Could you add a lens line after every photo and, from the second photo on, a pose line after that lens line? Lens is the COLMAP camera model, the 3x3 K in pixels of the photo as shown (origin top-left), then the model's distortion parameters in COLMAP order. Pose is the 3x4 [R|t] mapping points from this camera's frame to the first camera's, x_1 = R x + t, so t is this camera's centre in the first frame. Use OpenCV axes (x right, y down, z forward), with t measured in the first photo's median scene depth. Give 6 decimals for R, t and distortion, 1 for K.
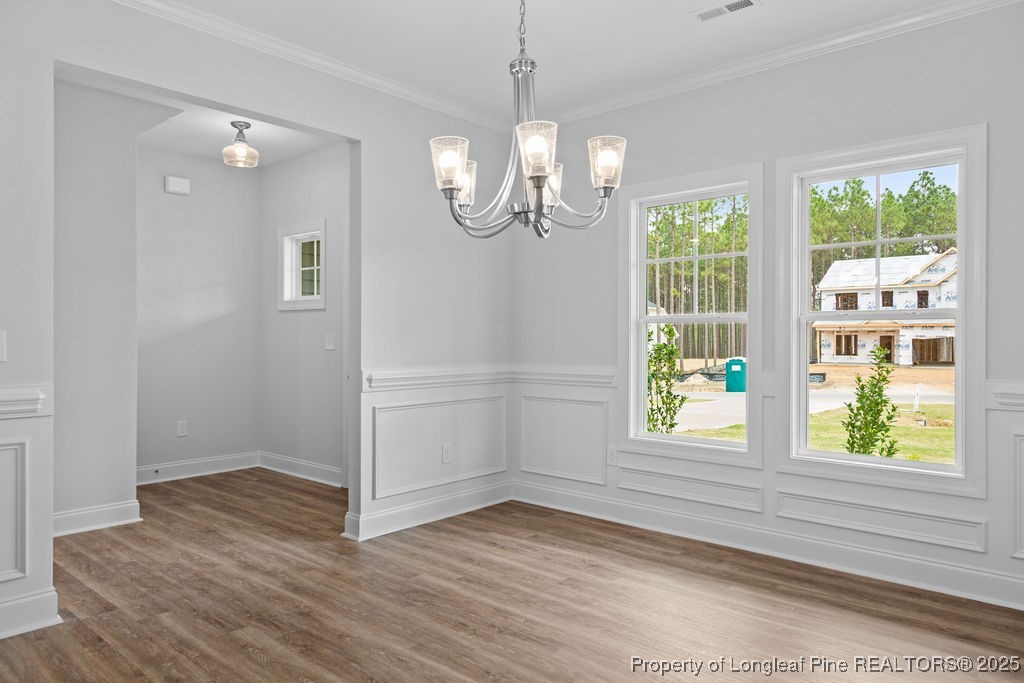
lens RADIAL K [[680.9, 0, 509.0], [0, 680.9, 338.2], [0, 0, 1]] dist [0.018620, -0.003332]
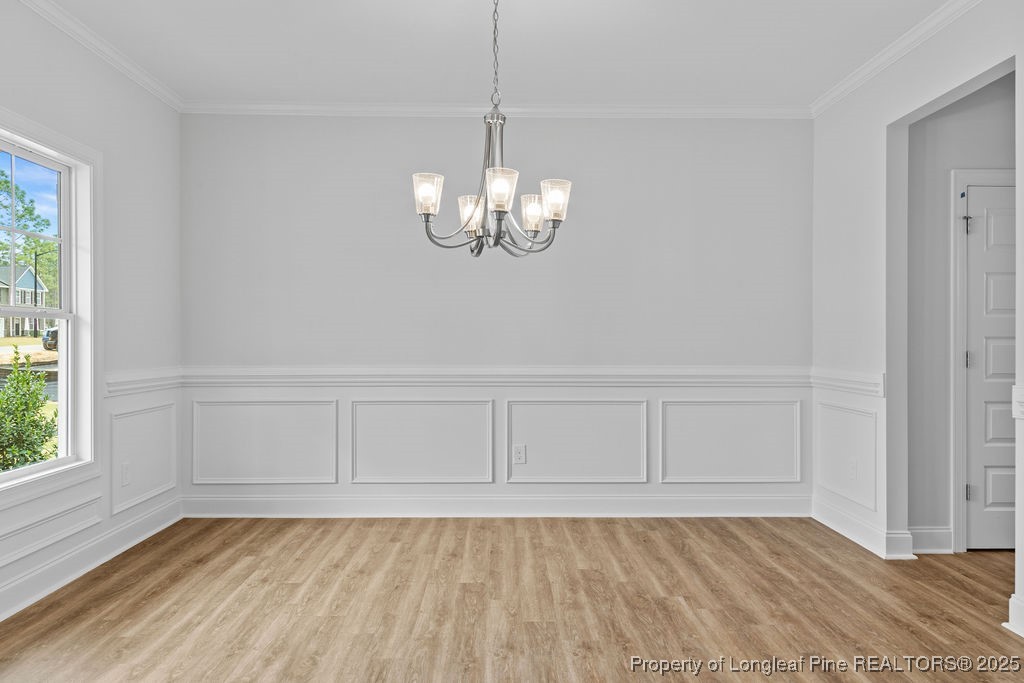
lens RADIAL K [[680.9, 0, 509.5], [0, 680.9, 342.0], [0, 0, 1]] dist [0.018620, -0.003332]
pose [[-0.670551, 0.001977, 0.741860, -0.629549], [0.008979, 0.999945, 0.005451, 0.008811], [-0.741809, 0.010317, -0.670532, 1.259128]]
